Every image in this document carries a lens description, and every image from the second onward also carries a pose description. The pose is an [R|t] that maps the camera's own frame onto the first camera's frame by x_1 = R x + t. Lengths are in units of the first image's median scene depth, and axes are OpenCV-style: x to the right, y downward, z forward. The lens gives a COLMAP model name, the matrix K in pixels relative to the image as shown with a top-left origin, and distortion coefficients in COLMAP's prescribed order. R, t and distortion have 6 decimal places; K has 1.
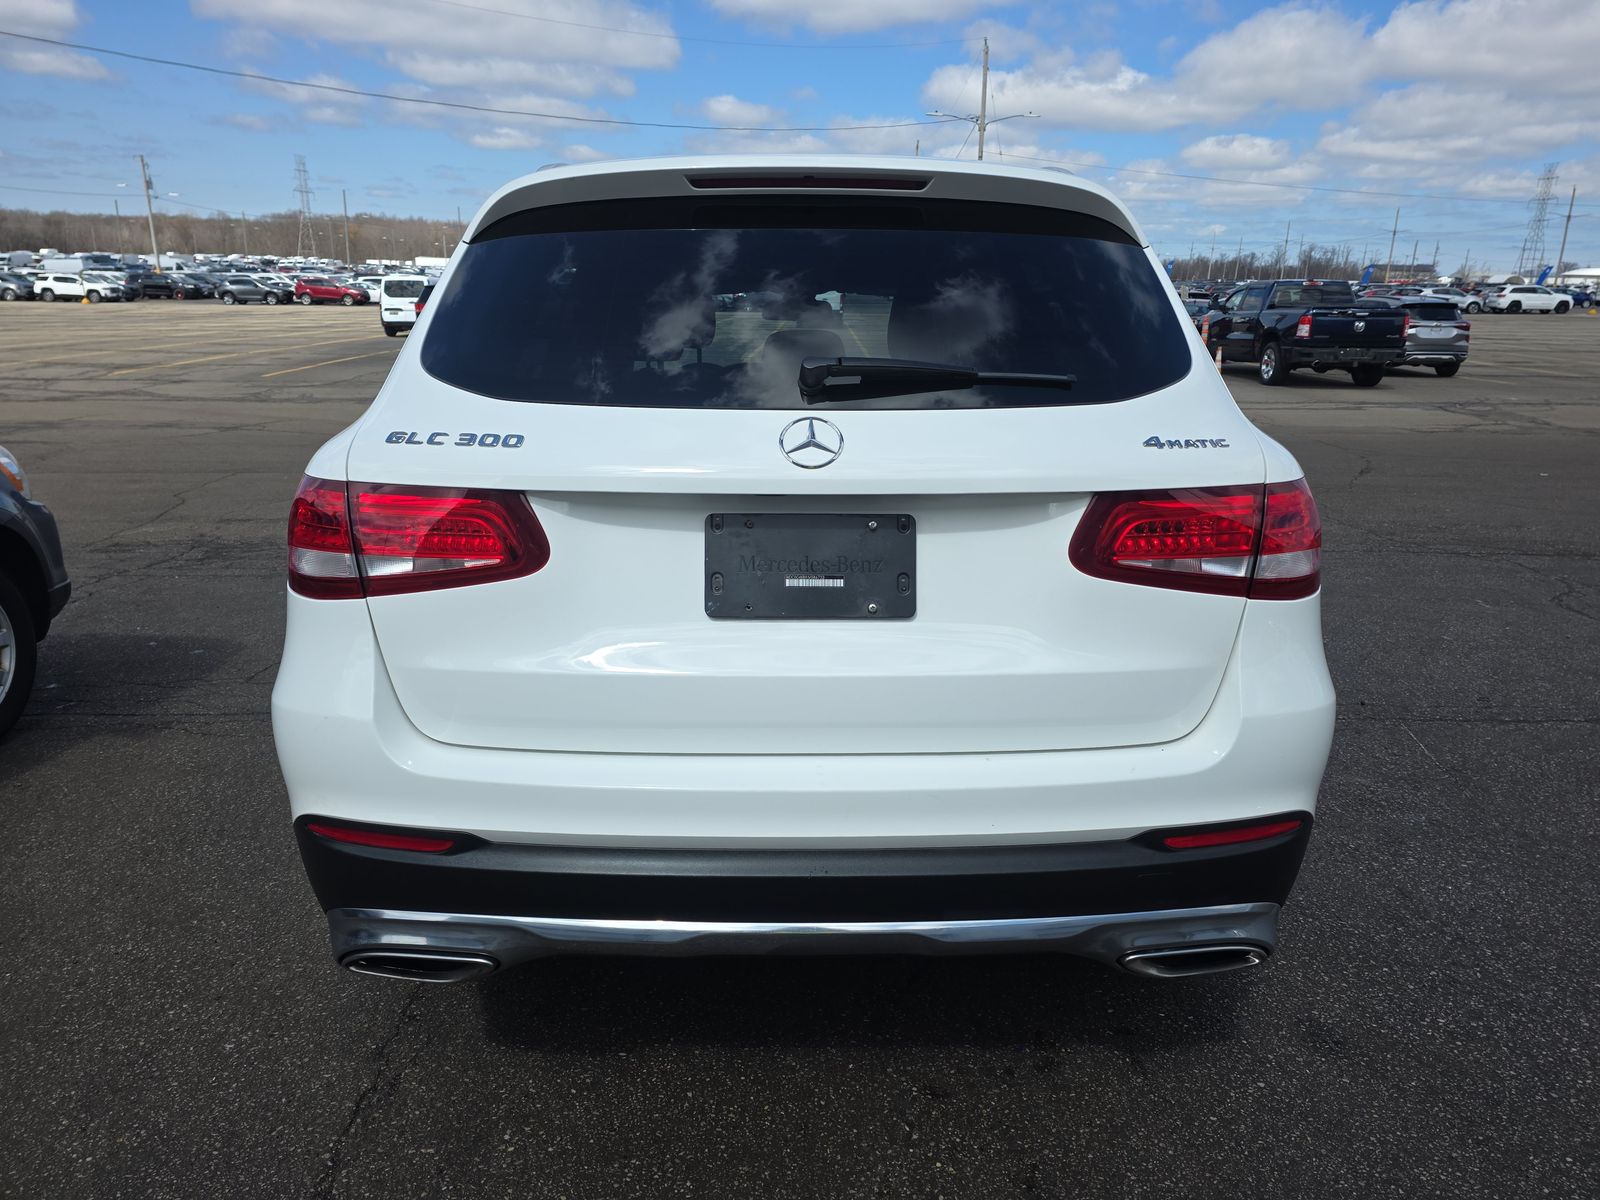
lens RADIAL K [[1106.7, 0, 806.1], [0, 1106.7, 617.3], [0, 0, 1]] dist [0.037629, -0.039541]
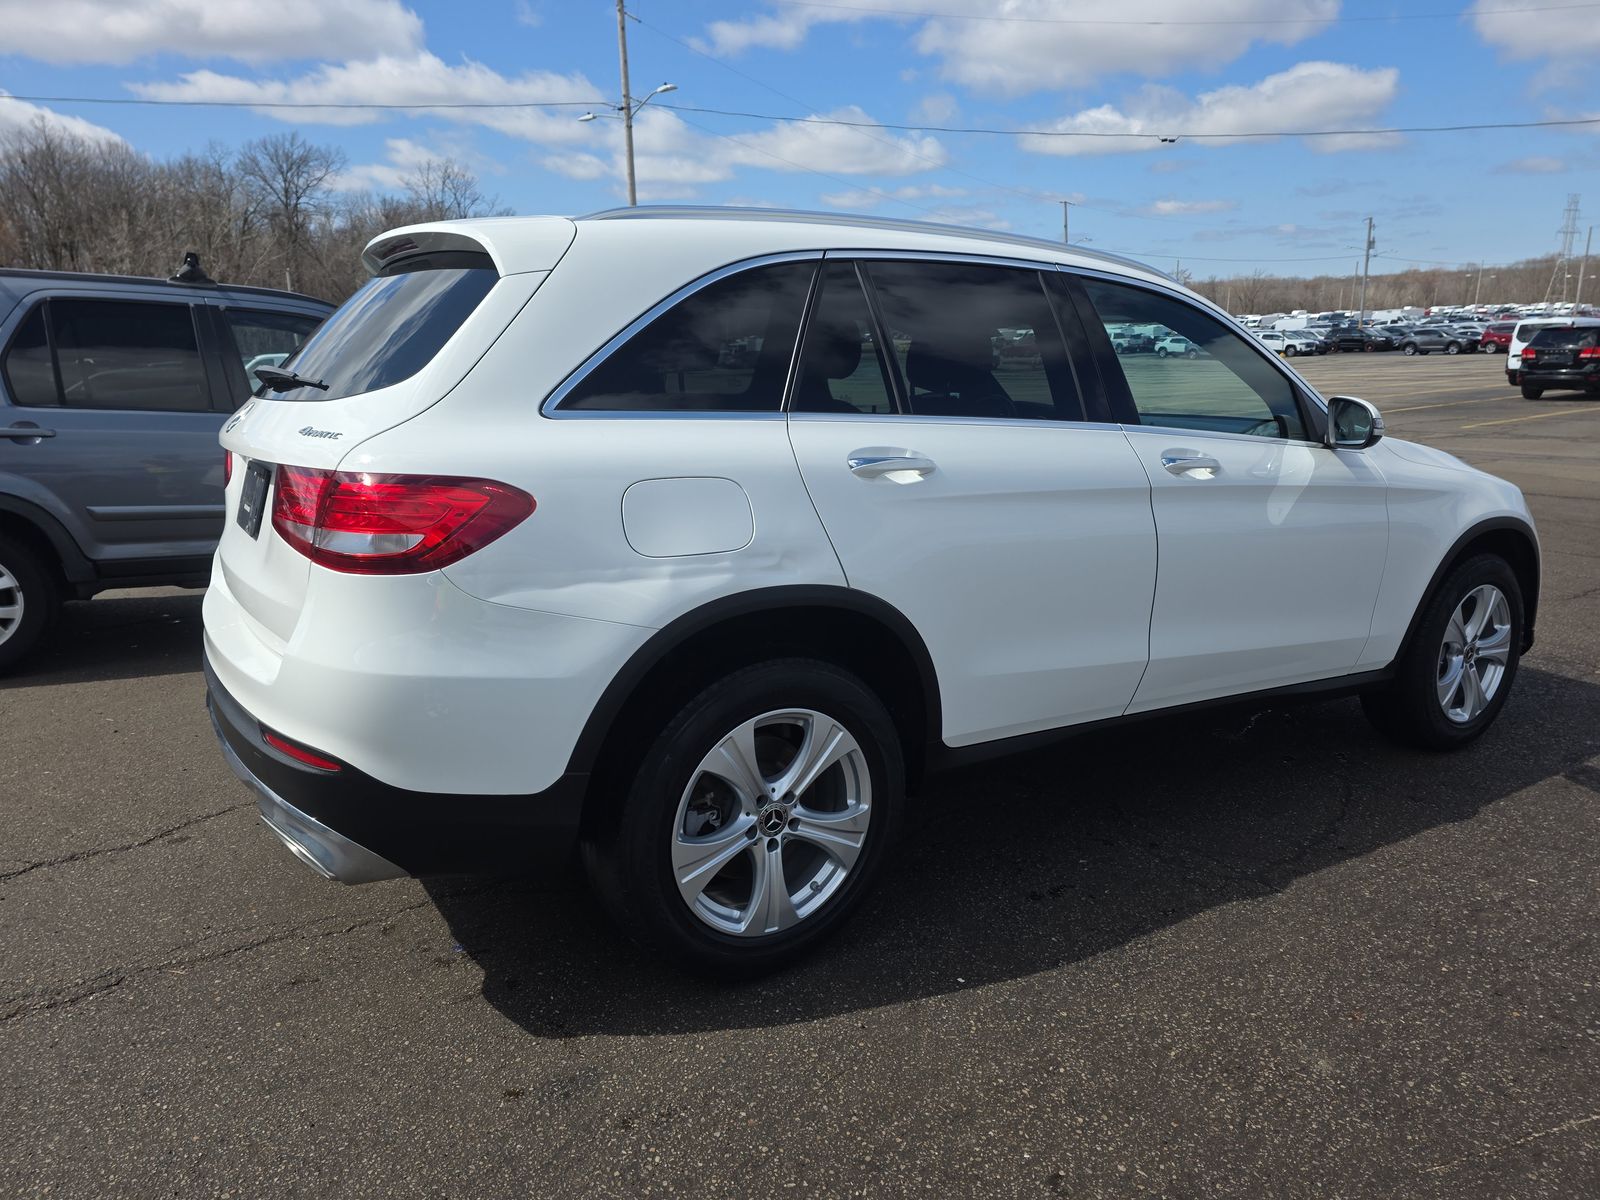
lens RADIAL K [[1106.7, 0, 806.1], [0, 1106.7, 617.3], [0, 0, 1]] dist [0.037629, -0.039541]
pose [[0.509022, 0.177009, -0.842356, 0.091312], [-0.214753, 0.973796, 0.074857, -0.008812], [0.833533, 0.142794, 0.533697, 0.042748]]
